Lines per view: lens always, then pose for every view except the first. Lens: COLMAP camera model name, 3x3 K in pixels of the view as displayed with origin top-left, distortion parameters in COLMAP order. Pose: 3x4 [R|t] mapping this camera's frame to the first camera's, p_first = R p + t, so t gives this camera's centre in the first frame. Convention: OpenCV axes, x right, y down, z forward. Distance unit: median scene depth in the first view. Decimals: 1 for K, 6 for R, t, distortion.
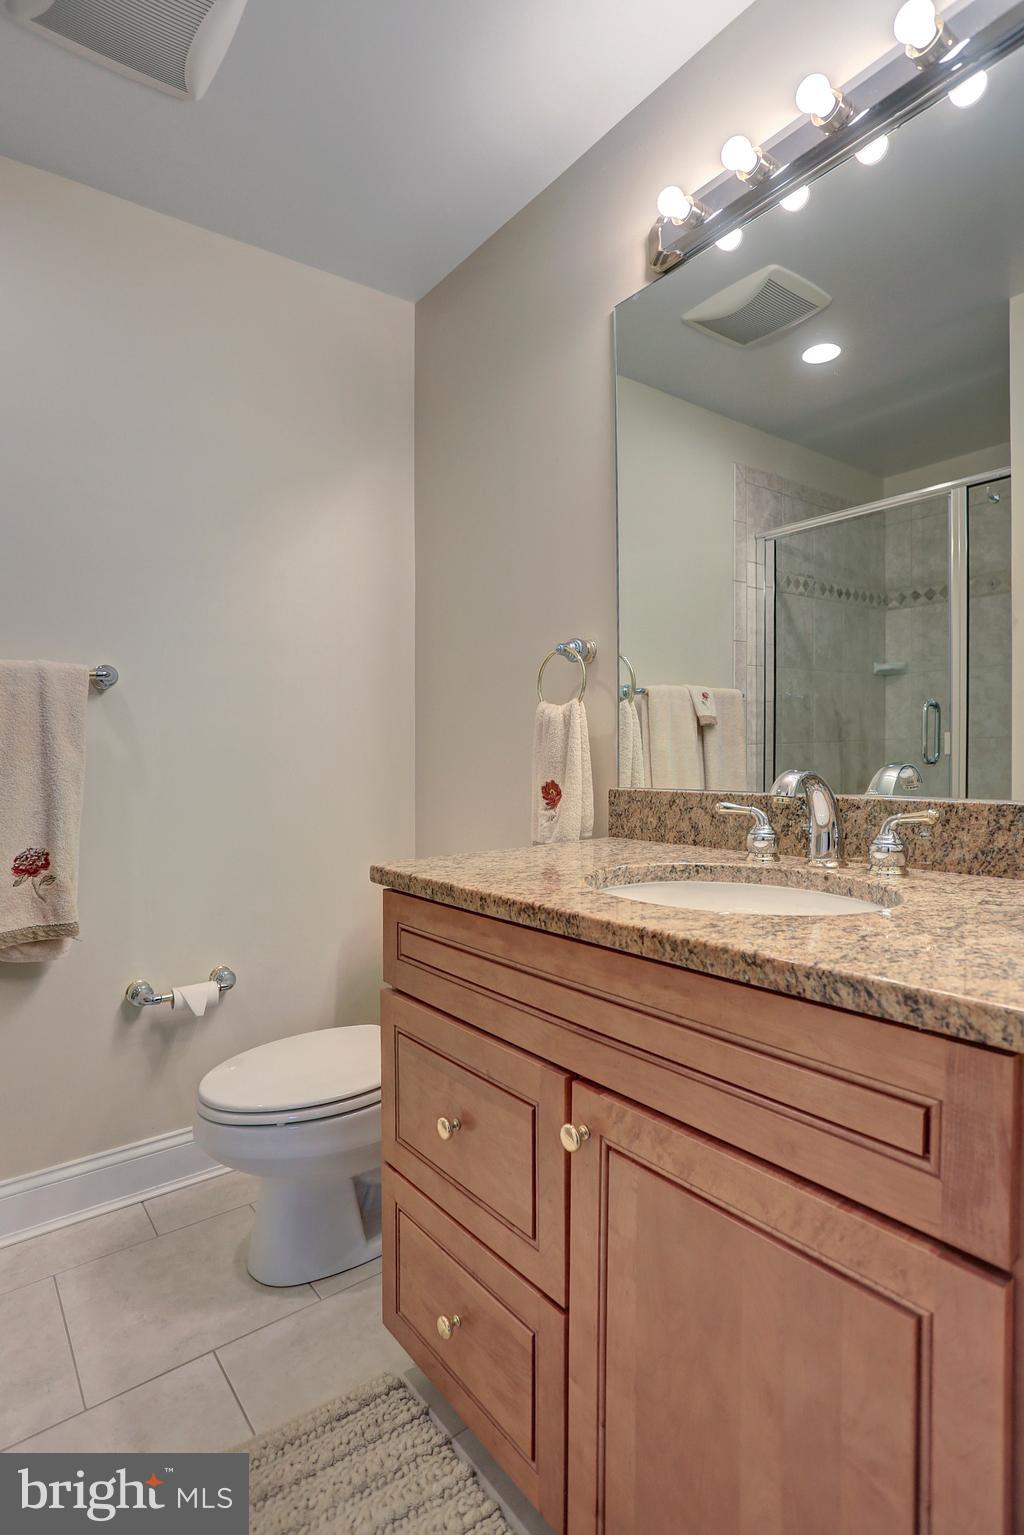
lens RADIAL K [[750.6, 0, 522.6], [0, 750.6, 768.6], [0, 0, 1]] dist [-0.063212, 0.028103]
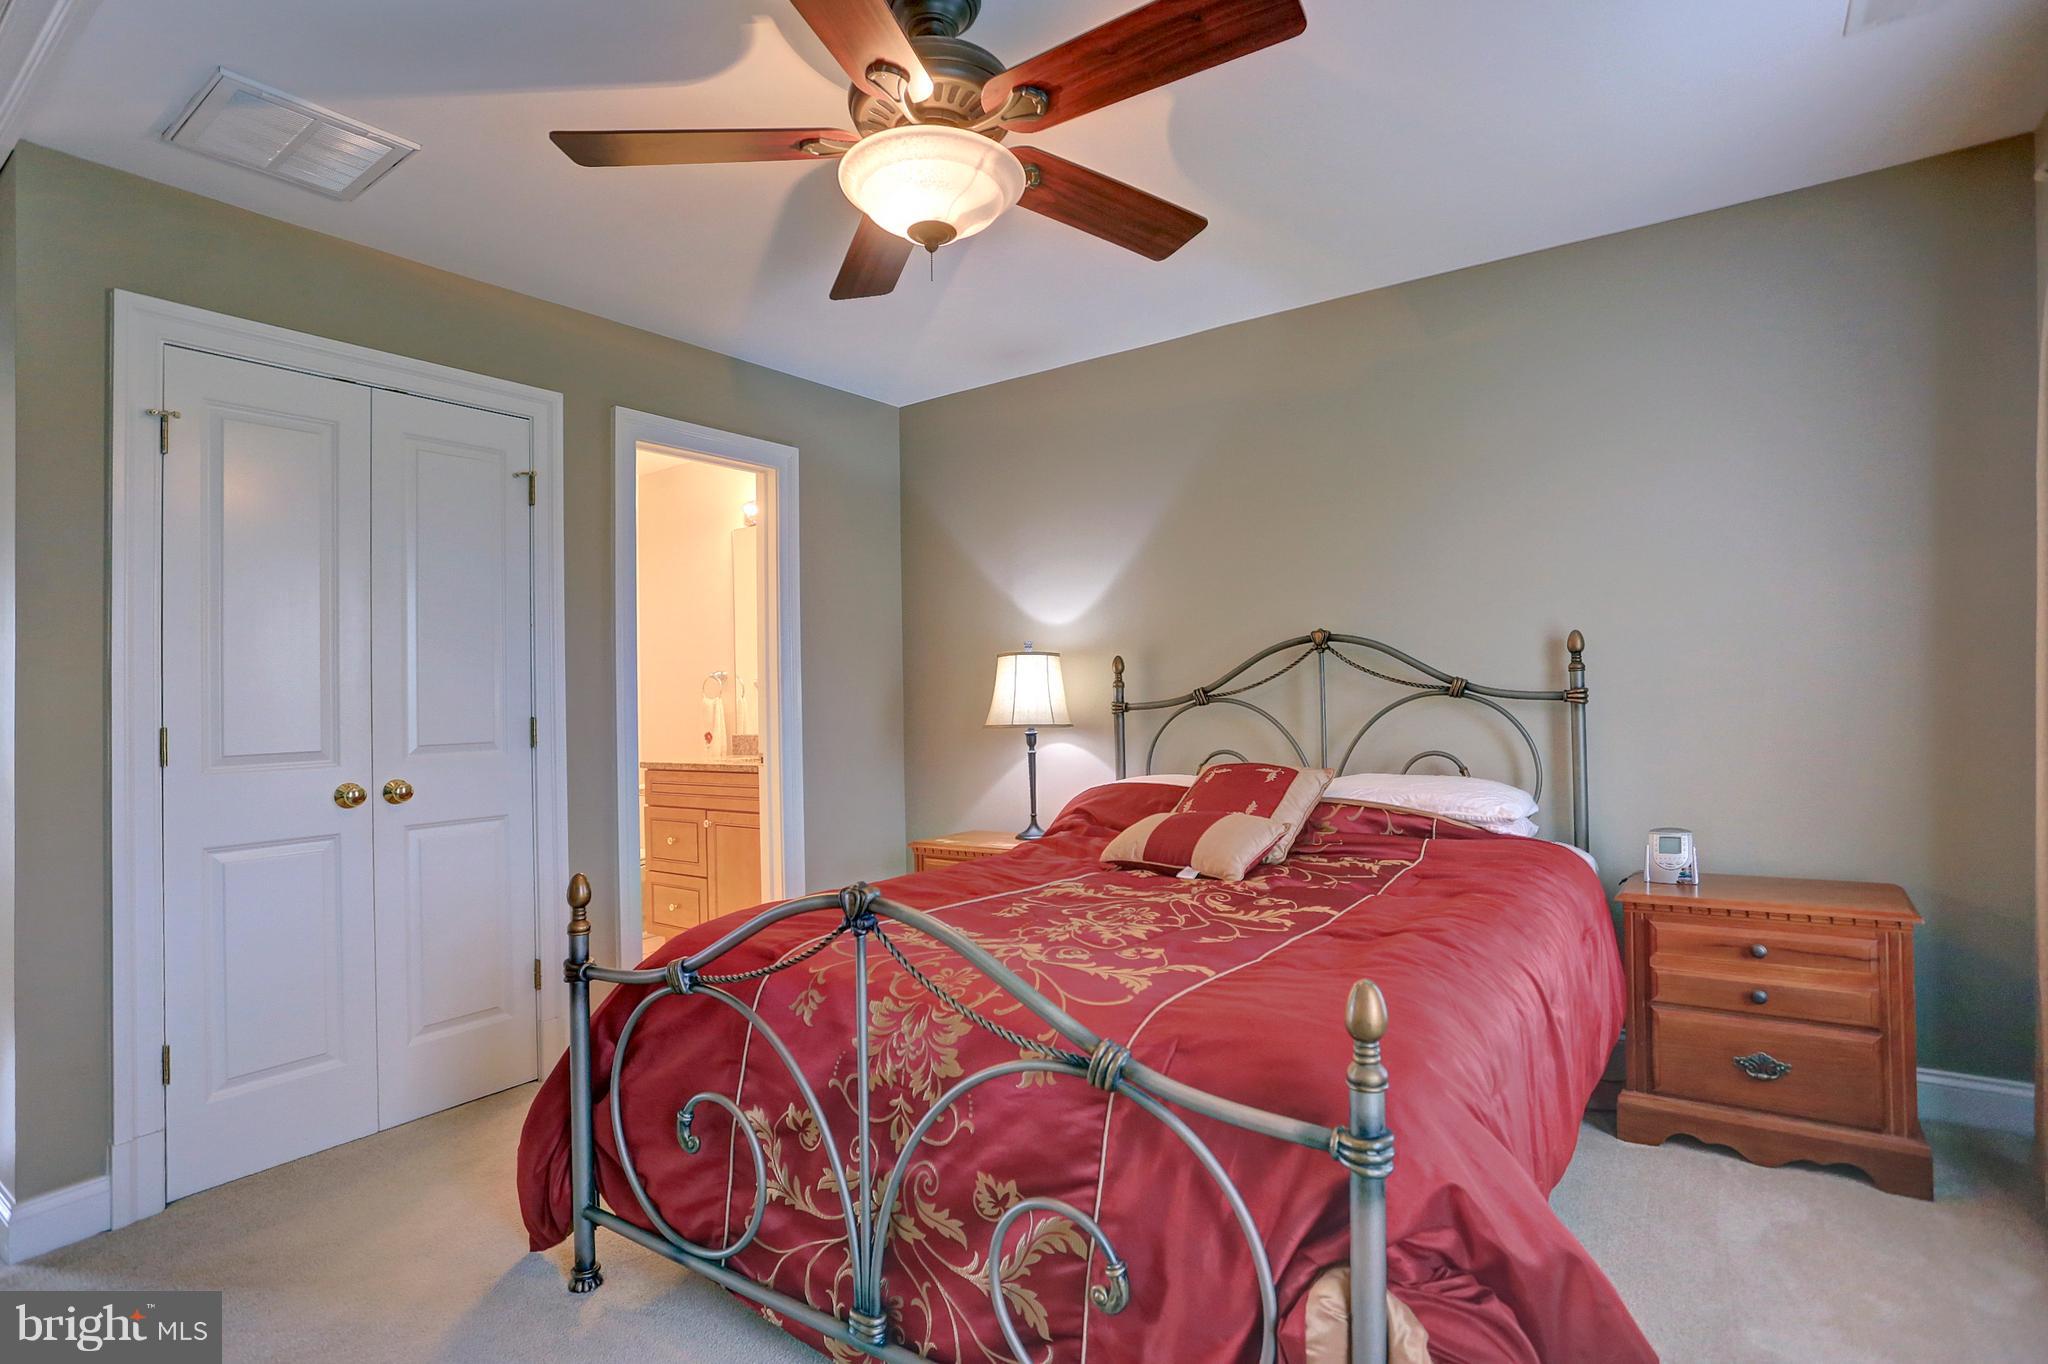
lens RADIAL K [[1001.5, 0, 1020.3], [0, 1001.5, 692.2], [0, 0, 1]] dist [-0.063212, 0.028103]
pose [[0.957415, -0.024290, 0.287693, 0.082845], [0.027590, 0.999592, -0.007422, -0.059782], [-0.287396, 0.015043, 0.957694, -2.372350]]
